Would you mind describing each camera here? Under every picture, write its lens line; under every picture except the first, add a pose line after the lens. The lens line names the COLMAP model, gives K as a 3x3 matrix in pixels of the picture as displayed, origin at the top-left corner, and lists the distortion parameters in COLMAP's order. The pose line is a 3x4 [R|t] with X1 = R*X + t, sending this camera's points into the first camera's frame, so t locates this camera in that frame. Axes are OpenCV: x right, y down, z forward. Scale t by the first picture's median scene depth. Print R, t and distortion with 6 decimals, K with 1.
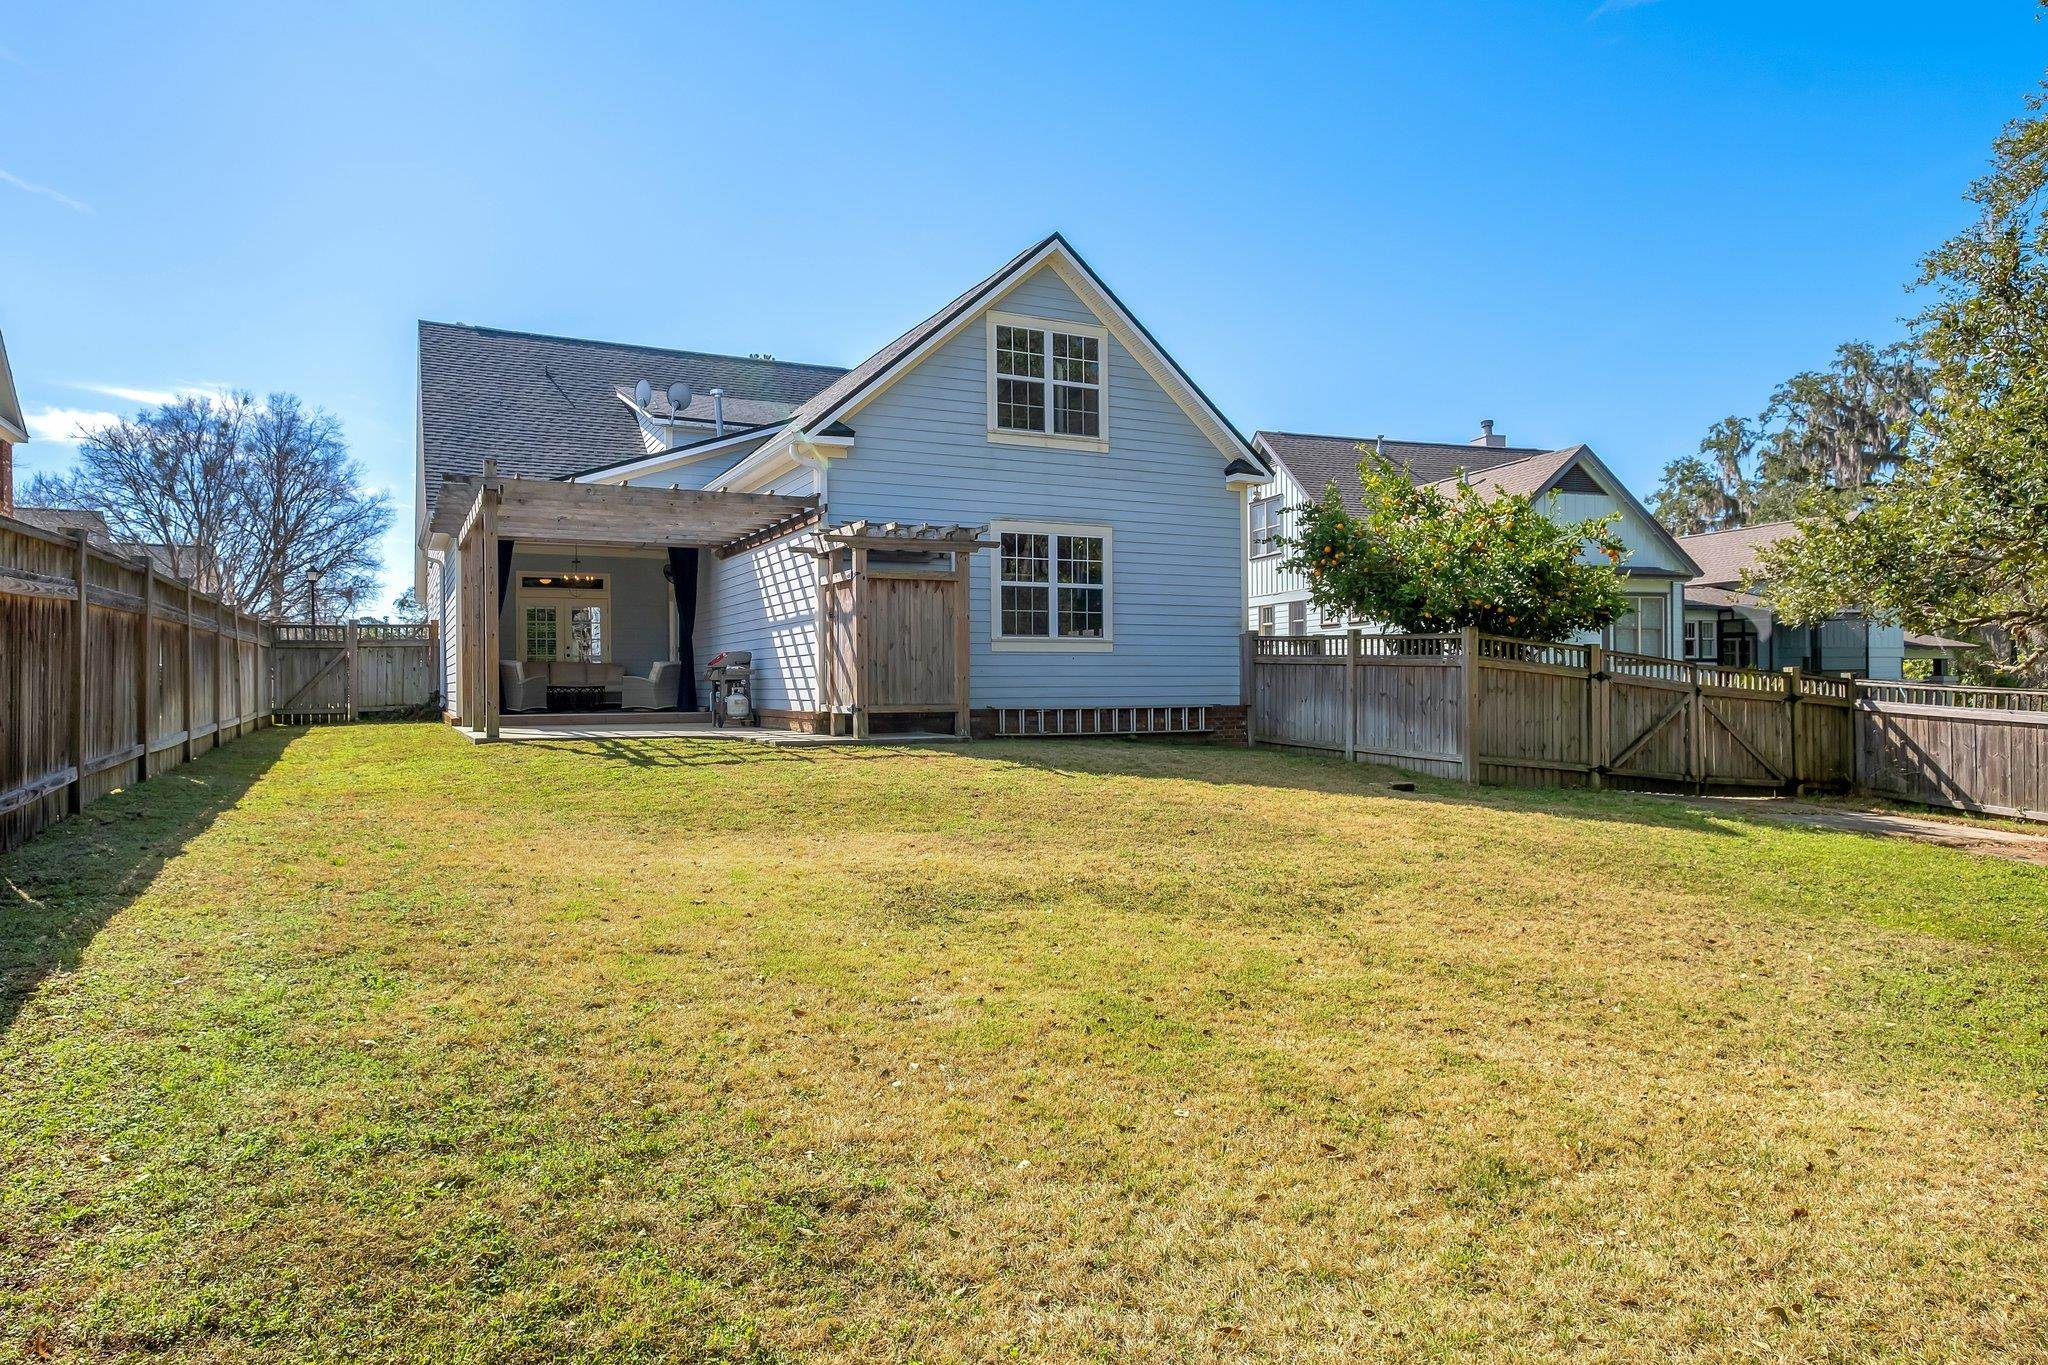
lens RADIAL K [[1222.0, 0, 1023.2], [0, 1222.0, 677.5], [0, 0, 1]] dist [0.002401, 0.000456]
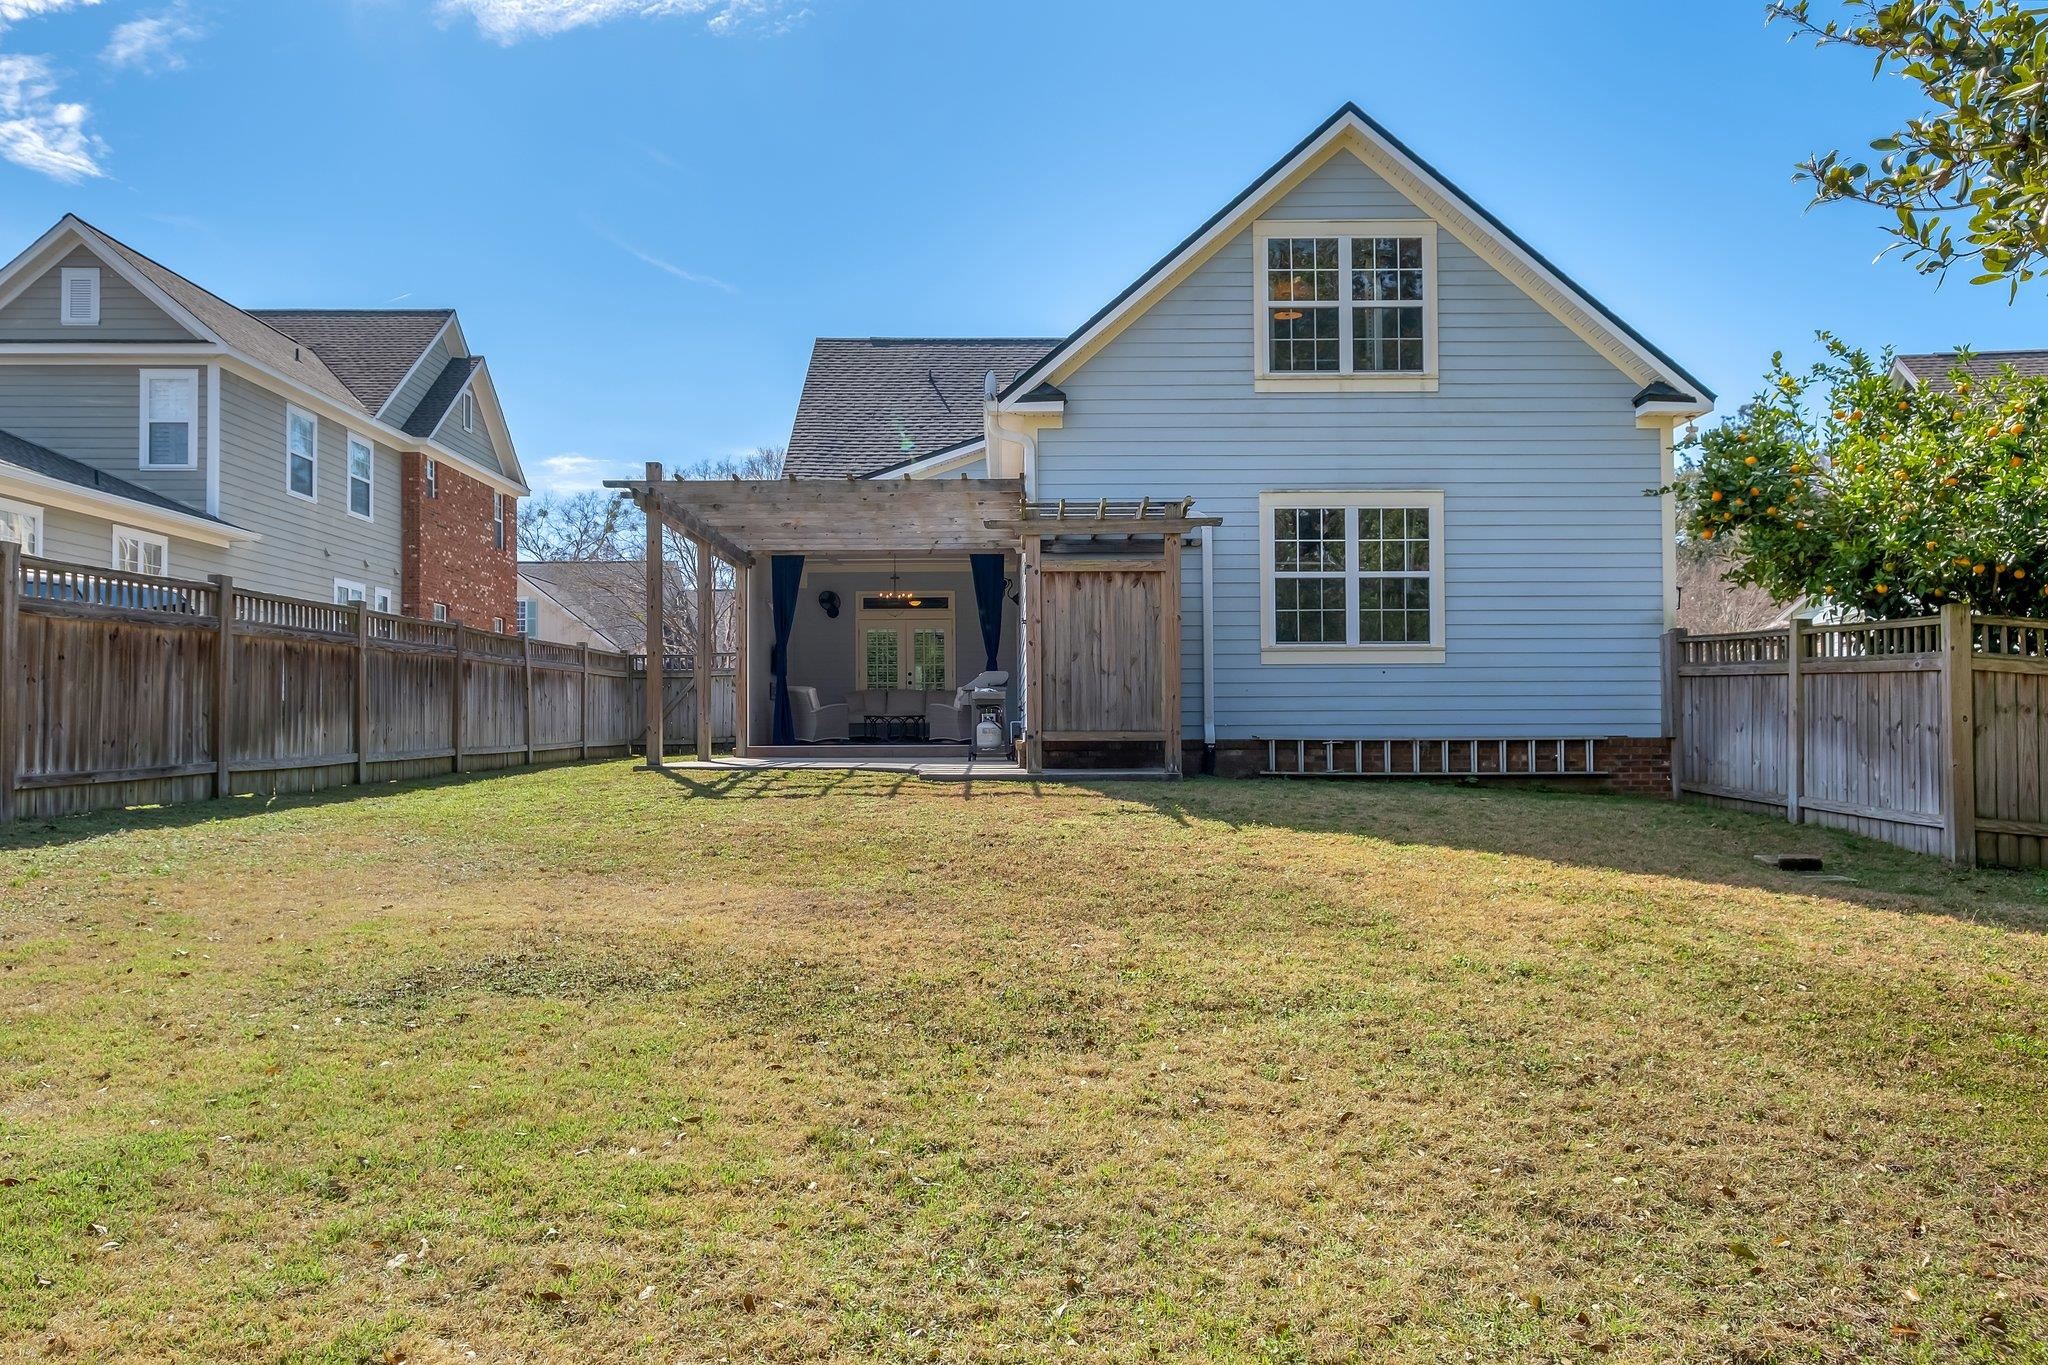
lens RADIAL K [[1394.3, 0, 1021.4], [0, 1394.3, 686.9], [0, 0, 1]] dist [0.045913, 0.000971]
pose [[0.908075, -0.012022, -0.418636, 0.198698], [0.003357, 0.999765, -0.021429, 0.010838], [0.418795, 0.018054, 0.907901, 0.139285]]
